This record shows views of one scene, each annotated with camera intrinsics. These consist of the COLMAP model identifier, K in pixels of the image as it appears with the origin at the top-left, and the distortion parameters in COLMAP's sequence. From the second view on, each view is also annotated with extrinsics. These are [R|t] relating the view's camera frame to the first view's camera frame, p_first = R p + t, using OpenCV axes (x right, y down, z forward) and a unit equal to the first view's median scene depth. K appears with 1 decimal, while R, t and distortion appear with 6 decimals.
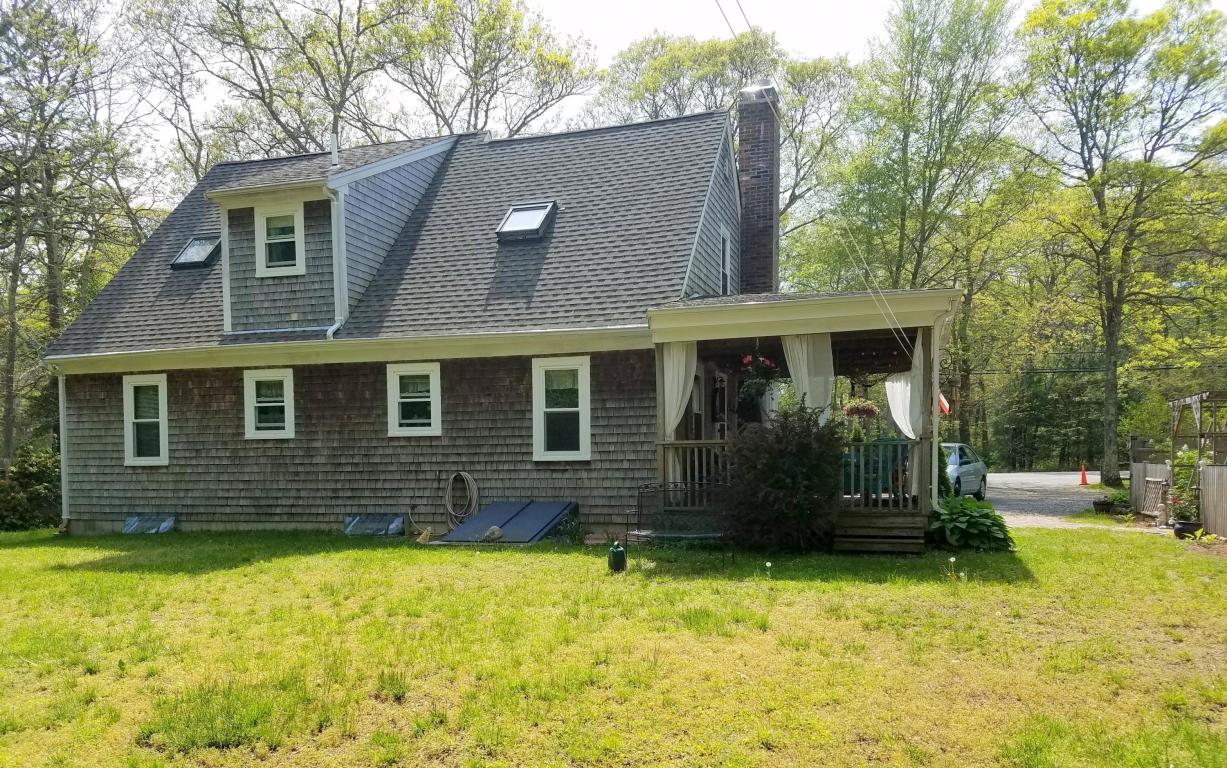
lens RADIAL K [[956.1, 0, 617.4], [0, 956.1, 508.1], [0, 0, 1]] dist [0.033834, -0.003690]
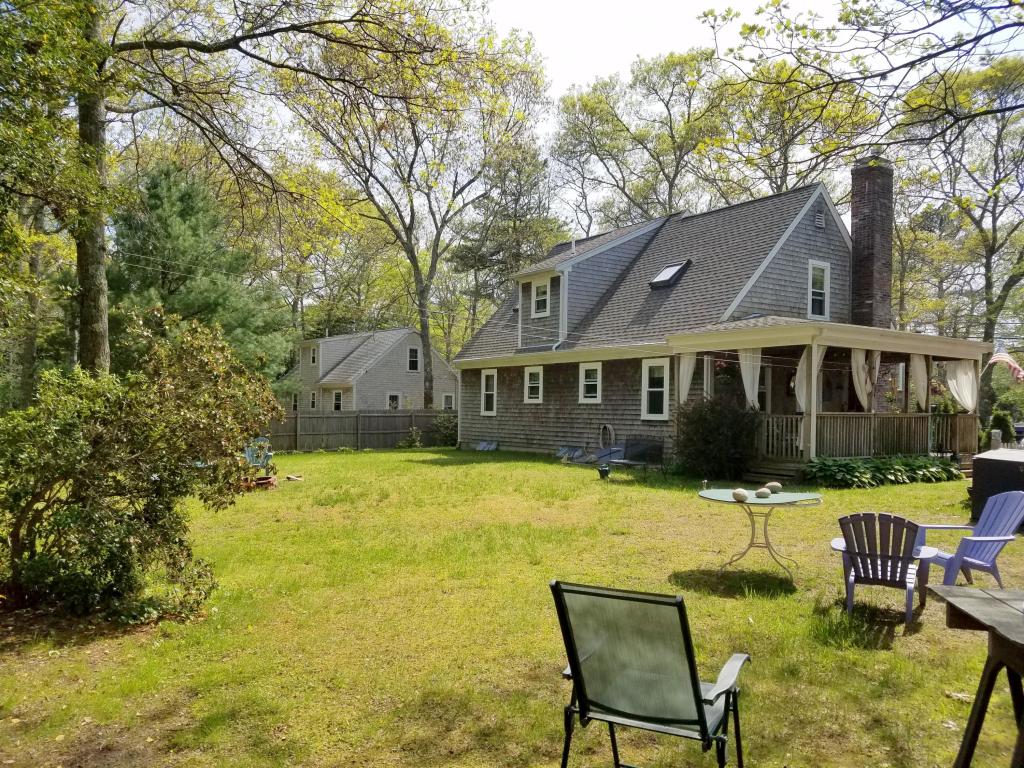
lens RADIAL K [[788.2, 0, 496.8], [0, 788.2, 404.1], [0, 0, 1]] dist [0.193350, -0.336177]
pose [[0.766808, 0.023455, -0.641448, 0.591543], [-0.070067, 0.996419, -0.047326, 0.007483], [0.638041, 0.081234, 0.765705, -0.228727]]
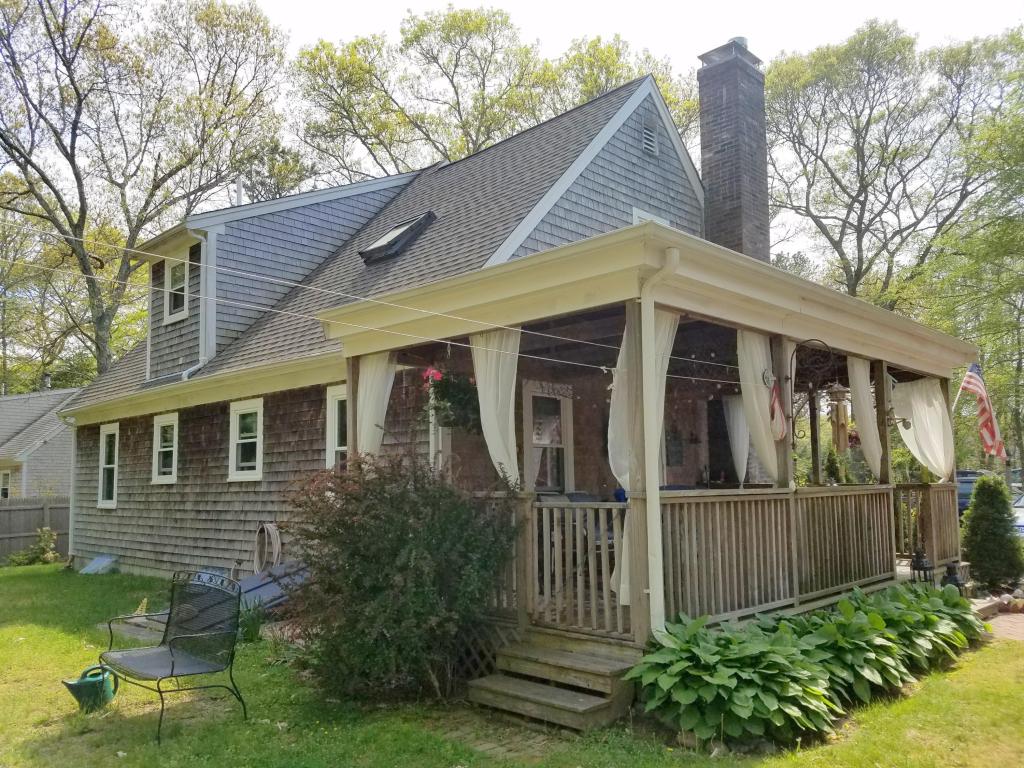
lens RADIAL K [[805.1, 0, 489.6], [0, 805.1, 392.2], [0, 0, 1]] dist [0.183216, -0.322223]
pose [[0.867620, -0.049287, -0.494778, 0.366493], [-0.040436, 0.984785, -0.169005, -0.036814], [0.495580, 0.166639, 0.852427, 0.446362]]
